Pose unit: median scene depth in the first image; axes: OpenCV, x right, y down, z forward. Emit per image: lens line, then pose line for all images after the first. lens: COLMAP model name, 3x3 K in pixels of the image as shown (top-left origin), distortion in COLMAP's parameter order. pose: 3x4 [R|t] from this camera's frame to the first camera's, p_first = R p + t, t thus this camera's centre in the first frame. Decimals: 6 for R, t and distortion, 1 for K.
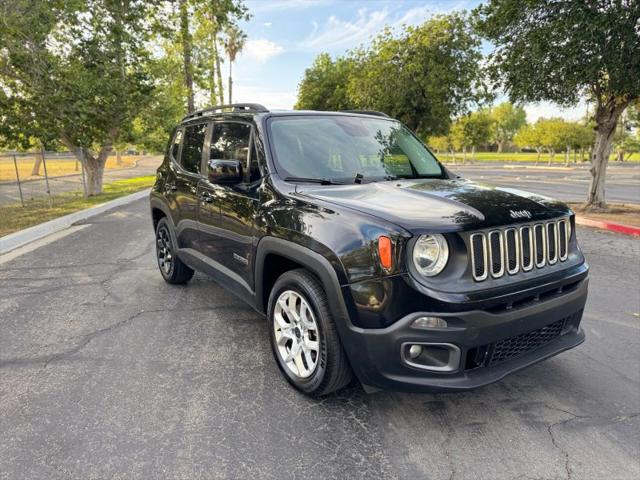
lens RADIAL K [[457.6, 0, 318.5], [0, 457.6, 237.6], [0, 0, 1]] dist [0.045838, -0.060178]
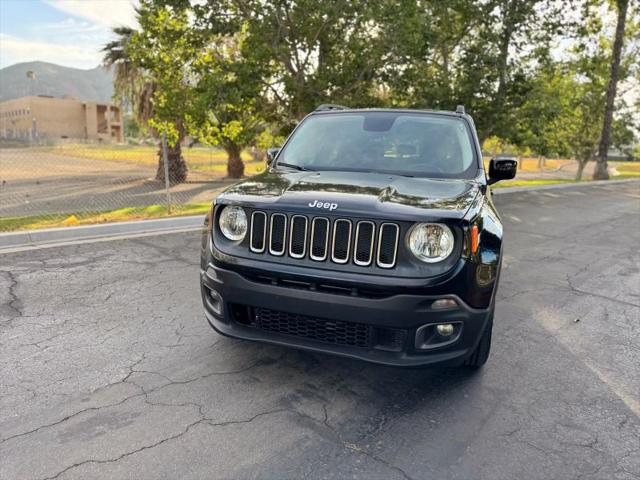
lens RADIAL K [[461.3, 0, 317.0], [0, 461.3, 232.0], [0, 0, 1]] dist [0.067529, -0.059870]
pose [[0.615872, 0.174723, -0.768227, 0.328905], [-0.189954, 0.979263, 0.070439, -0.017308], [0.764604, 0.102547, 0.636290, 0.088857]]
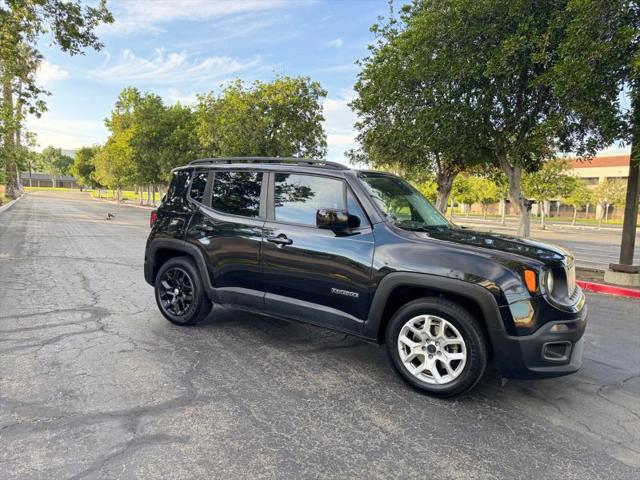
lens RADIAL K [[458.6, 0, 307.6], [0, 458.6, 242.5], [0, 0, 1]] dist [0.046691, -0.080481]
pose [[0.912025, 0.014165, 0.409890, -0.258229], [0.017998, 0.997058, -0.074501, 0.001364], [-0.409740, 0.075324, 0.909087, -0.009236]]
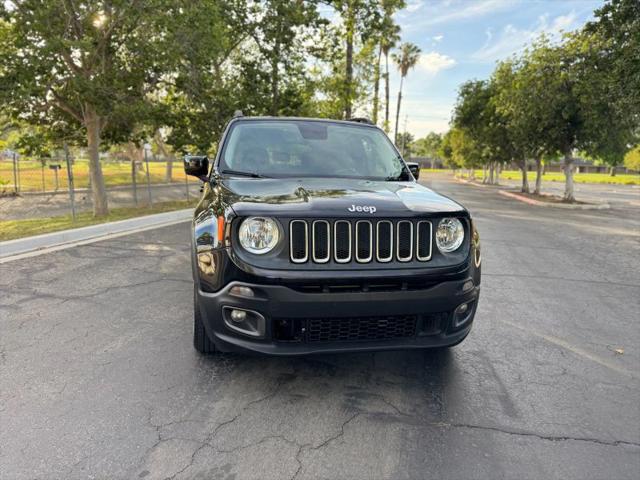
lens RADIAL K [[461.3, 0, 317.0], [0, 461.3, 232.0], [0, 0, 1]] dist [0.067529, -0.059870]
pose [[0.928640, 0.089210, -0.360096, 0.193947], [-0.104874, 0.994192, -0.024154, 0.010087], [0.355850, 0.060195, 0.932602, -0.010133]]
